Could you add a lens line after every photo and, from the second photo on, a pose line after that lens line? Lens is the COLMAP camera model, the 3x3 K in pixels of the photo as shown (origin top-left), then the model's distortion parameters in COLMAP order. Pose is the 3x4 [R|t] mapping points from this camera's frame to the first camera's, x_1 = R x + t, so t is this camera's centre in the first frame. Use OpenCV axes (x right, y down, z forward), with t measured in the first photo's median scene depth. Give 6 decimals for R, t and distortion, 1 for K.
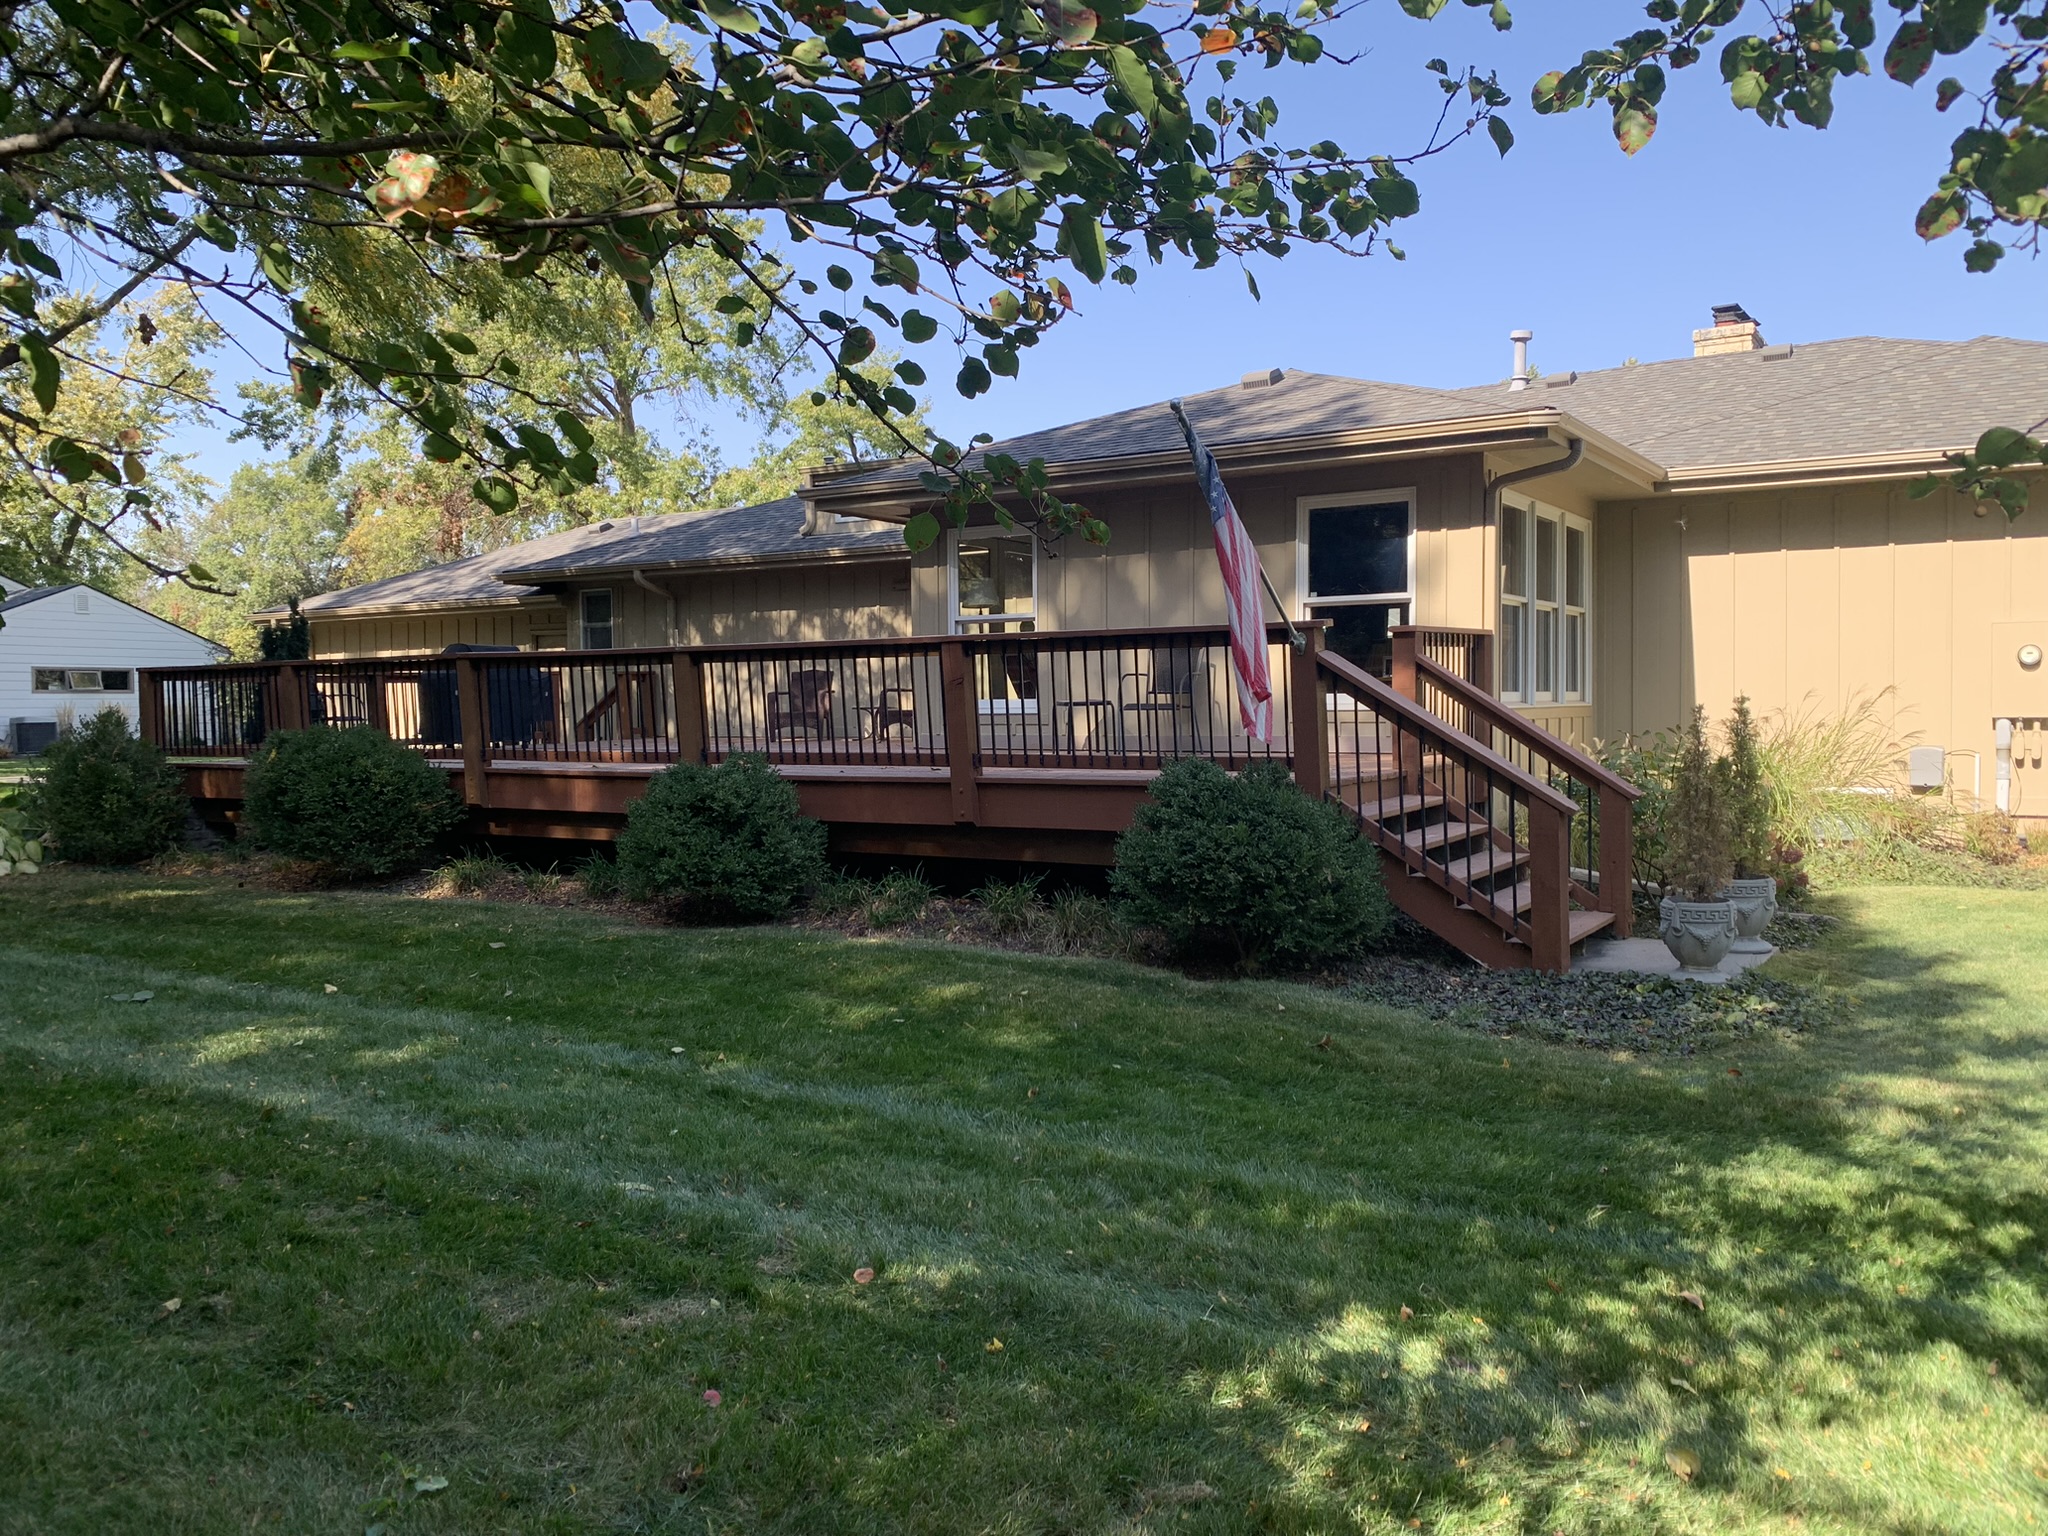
lens RADIAL K [[1565.1, 0, 1030.8], [0, 1565.1, 772.3], [0, 0, 1]] dist [0.009588, -0.012436]
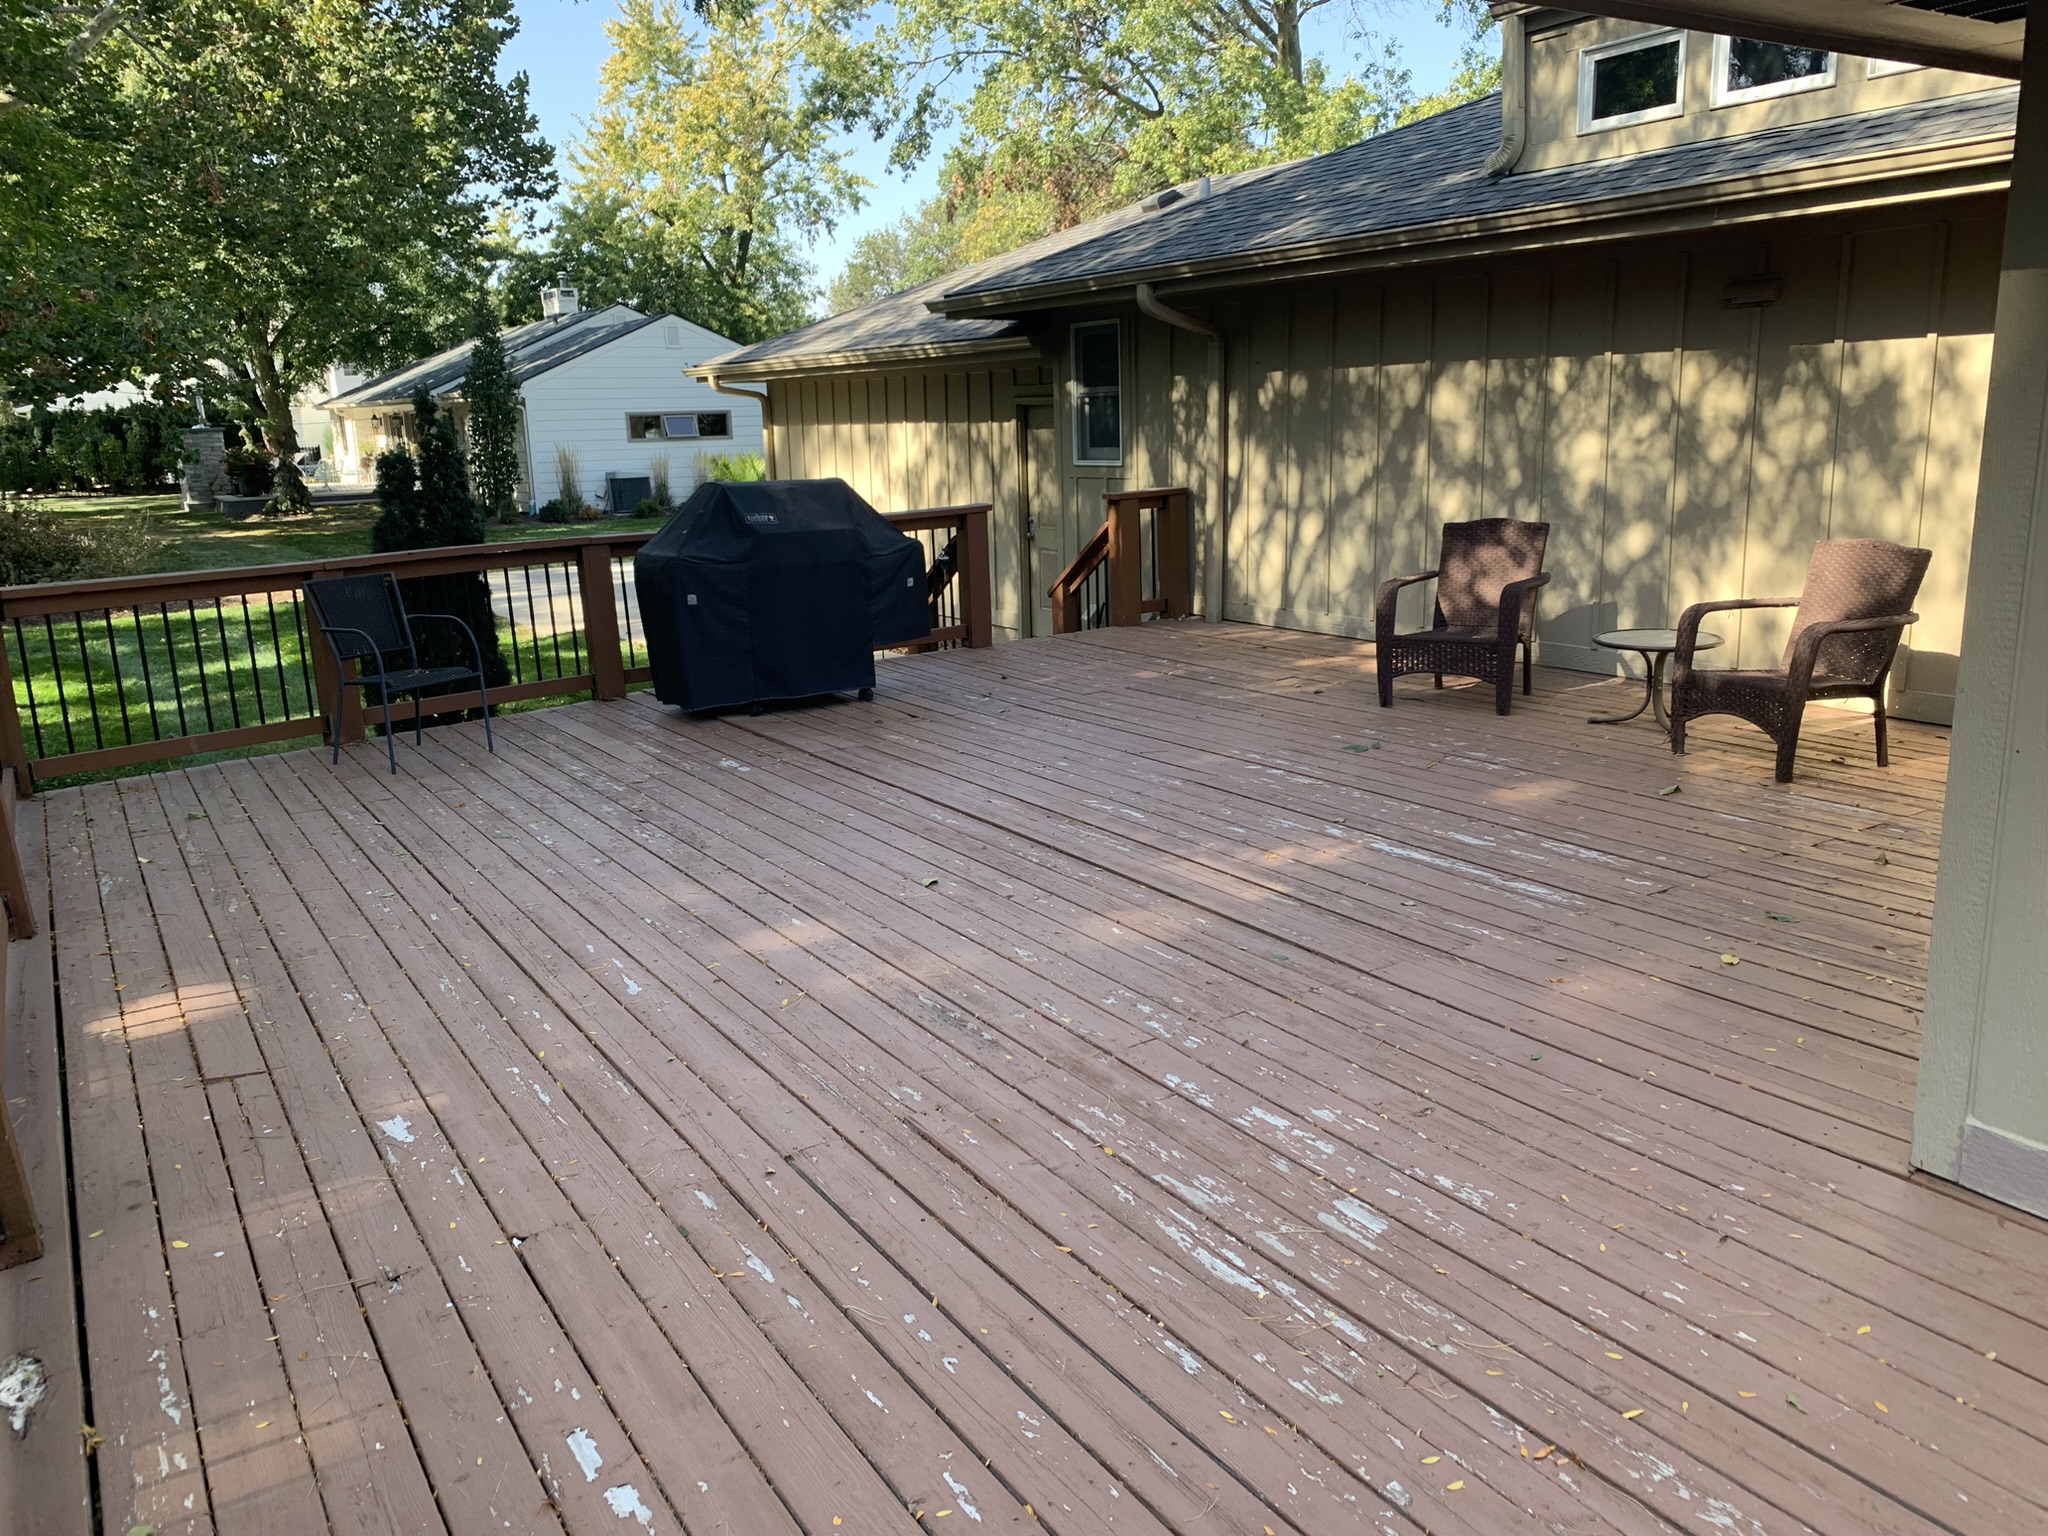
lens RADIAL K [[1565.1, 0, 1040.9], [0, 1565.1, 778.2], [0, 0, 1]] dist [0.009588, -0.012436]
pose [[0.904410, 0.080683, -0.418966, -0.028889], [0.004043, 0.980293, 0.197508, -0.037202], [0.426644, -0.180322, 0.886261, 0.259536]]
